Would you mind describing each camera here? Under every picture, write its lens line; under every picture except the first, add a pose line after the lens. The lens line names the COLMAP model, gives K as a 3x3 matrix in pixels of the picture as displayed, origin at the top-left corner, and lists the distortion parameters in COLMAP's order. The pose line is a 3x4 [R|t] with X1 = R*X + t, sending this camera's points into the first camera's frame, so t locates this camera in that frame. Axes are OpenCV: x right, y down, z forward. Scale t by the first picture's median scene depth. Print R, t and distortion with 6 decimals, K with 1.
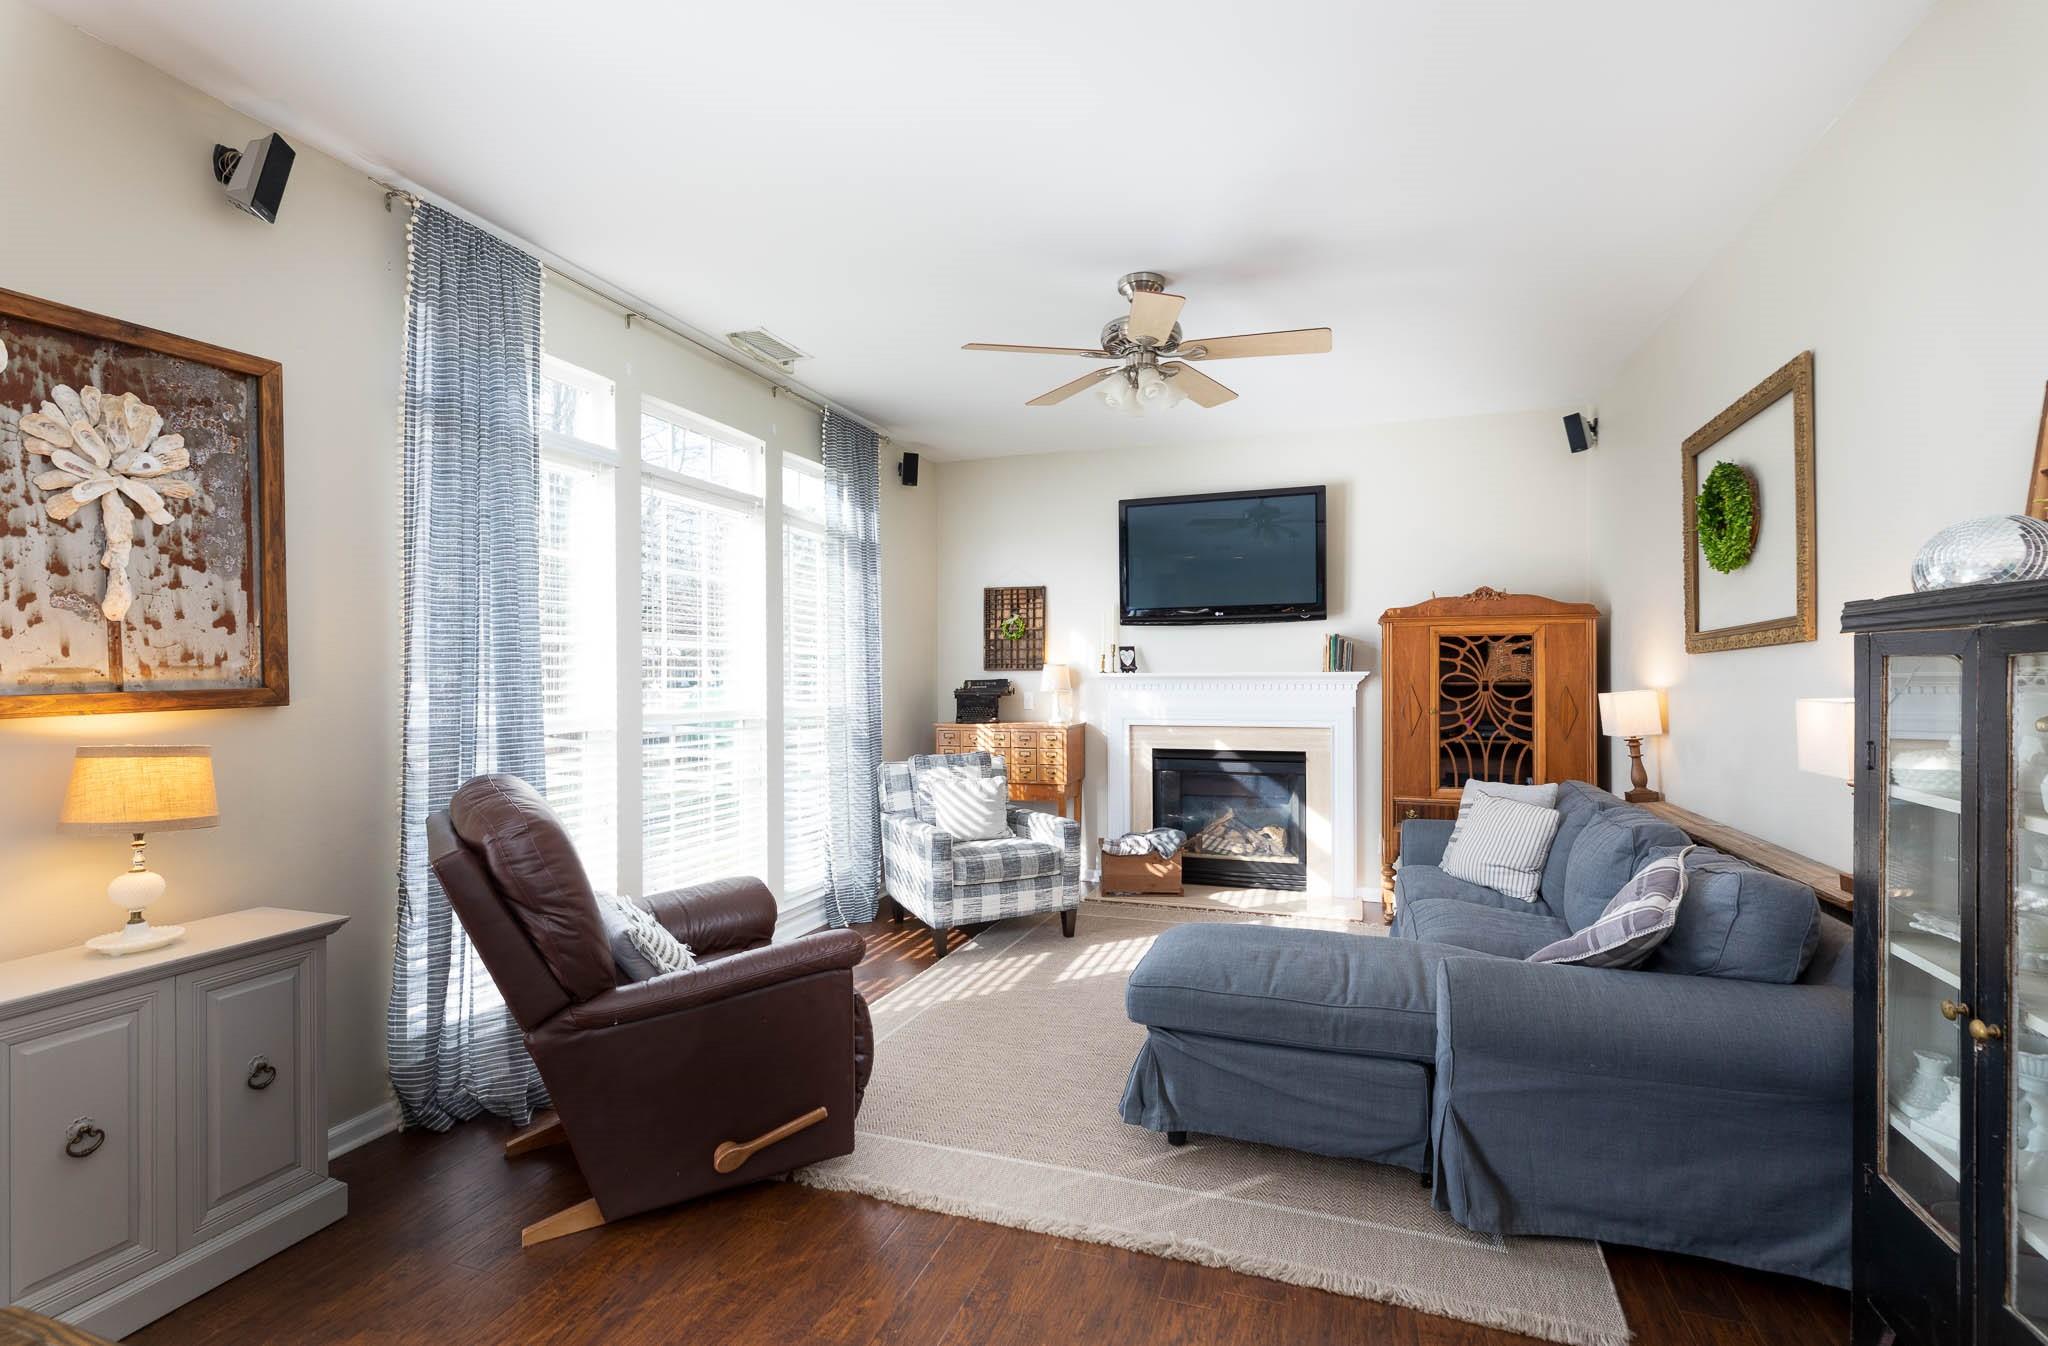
lens RADIAL K [[927.0, 0, 1024.0], [0, 927.0, 673.0], [0, 0, 1]] dist [-0.001756, -0.000050]
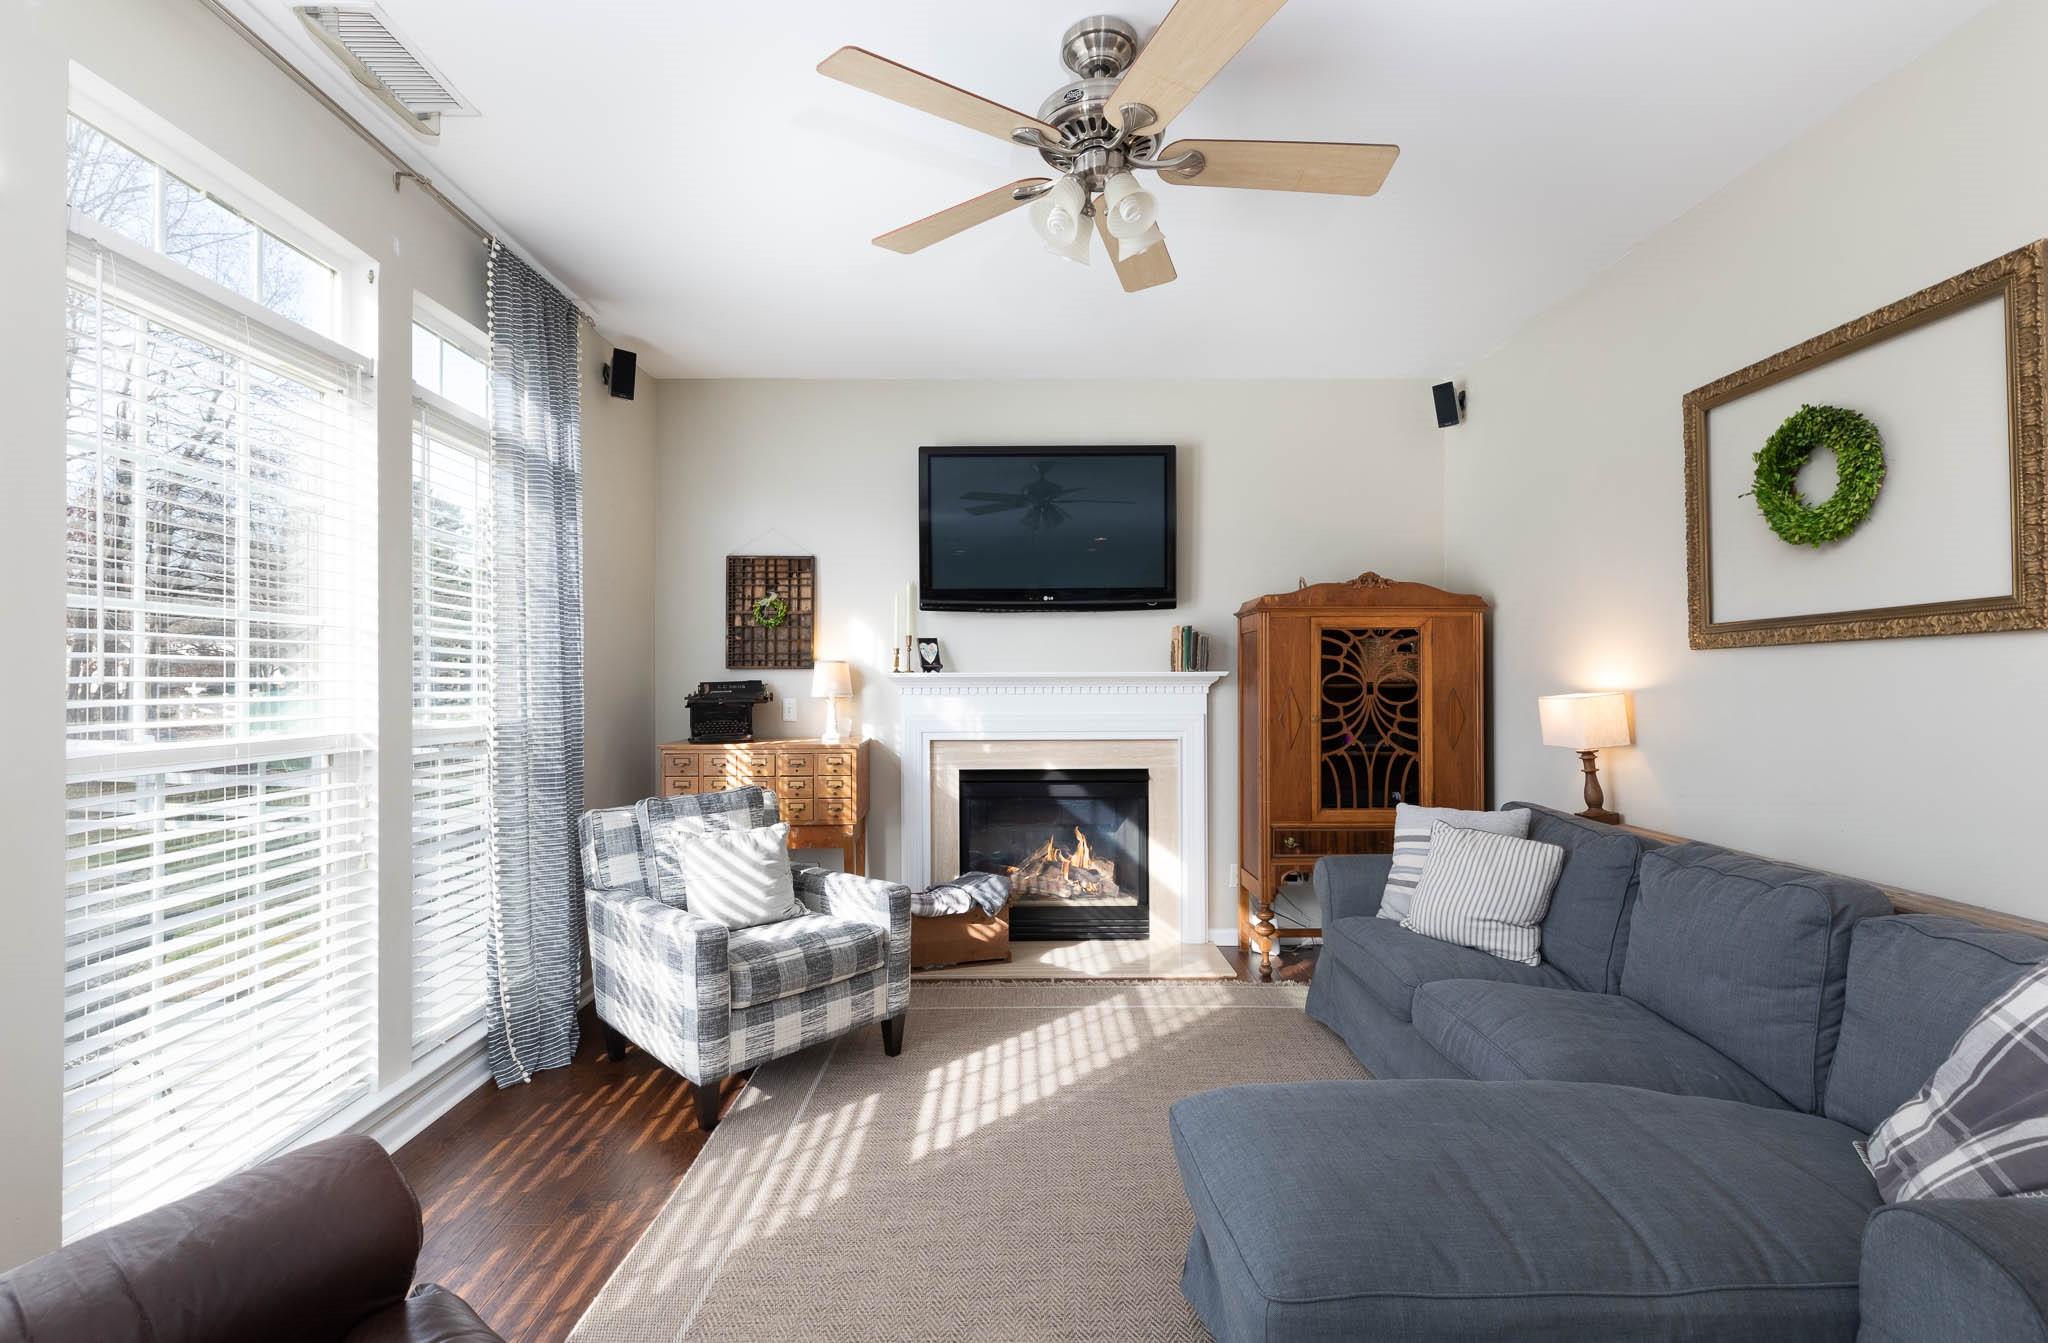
lens RADIAL K [[927.0, 0, 1024.0], [0, 927.0, 671.5], [0, 0, 1]] dist [-0.001756, -0.000050]
pose [[0.939672, 0.002609, 0.342066, -0.090611], [-0.001409, 0.999992, -0.003757, 0.002012], [-0.342073, 0.003049, 0.939668, 0.297784]]
